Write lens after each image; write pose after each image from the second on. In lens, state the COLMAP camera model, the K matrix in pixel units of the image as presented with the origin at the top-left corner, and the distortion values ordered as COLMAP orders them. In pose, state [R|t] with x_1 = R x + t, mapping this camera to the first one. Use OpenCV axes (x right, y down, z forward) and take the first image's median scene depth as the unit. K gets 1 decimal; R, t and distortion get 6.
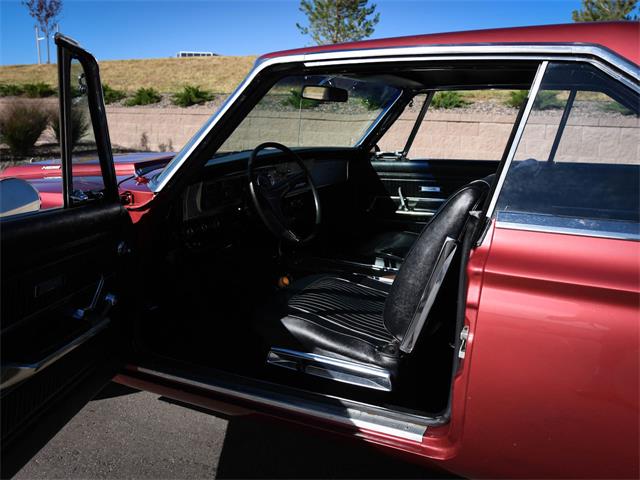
lens RADIAL K [[580.7, 0, 320.0], [0, 580.7, 240.0], [0, 0, 1]] dist [-0.042242, 0.021090]
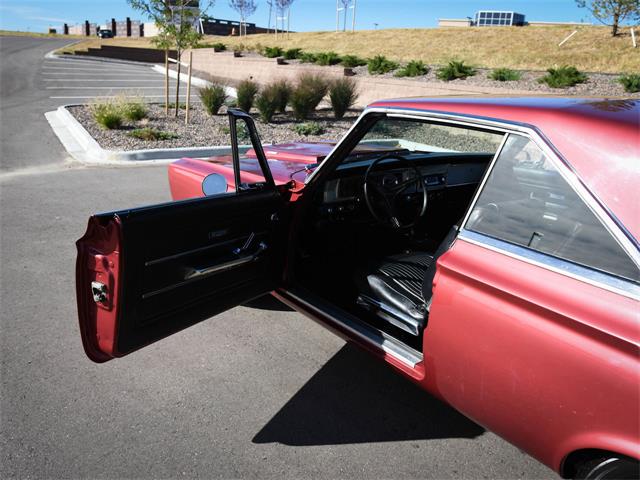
lens RADIAL K [[580.7, 0, 320.0], [0, 580.7, 240.0], [0, 0, 1]] dist [-0.042242, 0.021090]
pose [[0.884910, 0.152841, -0.439971, 0.071406], [-0.123540, 0.987812, 0.094680, -0.012913], [0.449080, -0.029429, 0.893007, -0.060694]]
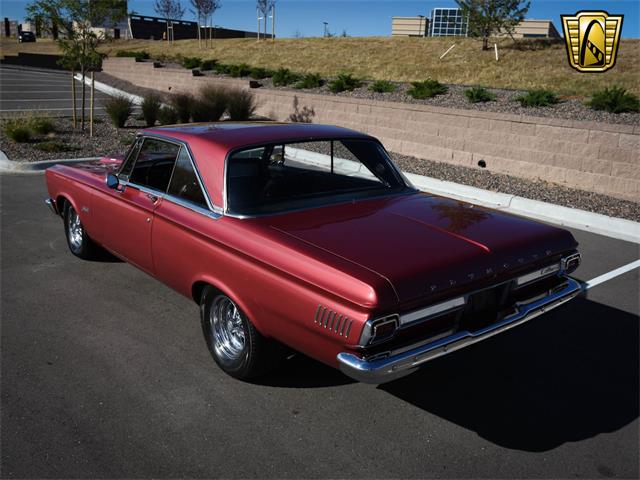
lens RADIAL K [[645.9, 0, 320.0], [0, 645.9, 240.0], [0, 0, 1]] dist [-0.012234, 0.036219]
pose [[0.913750, 0.115198, -0.389603, 0.274972], [-0.099872, 0.993223, 0.059443, -0.009504], [0.393810, -0.015406, 0.919063, -0.209354]]
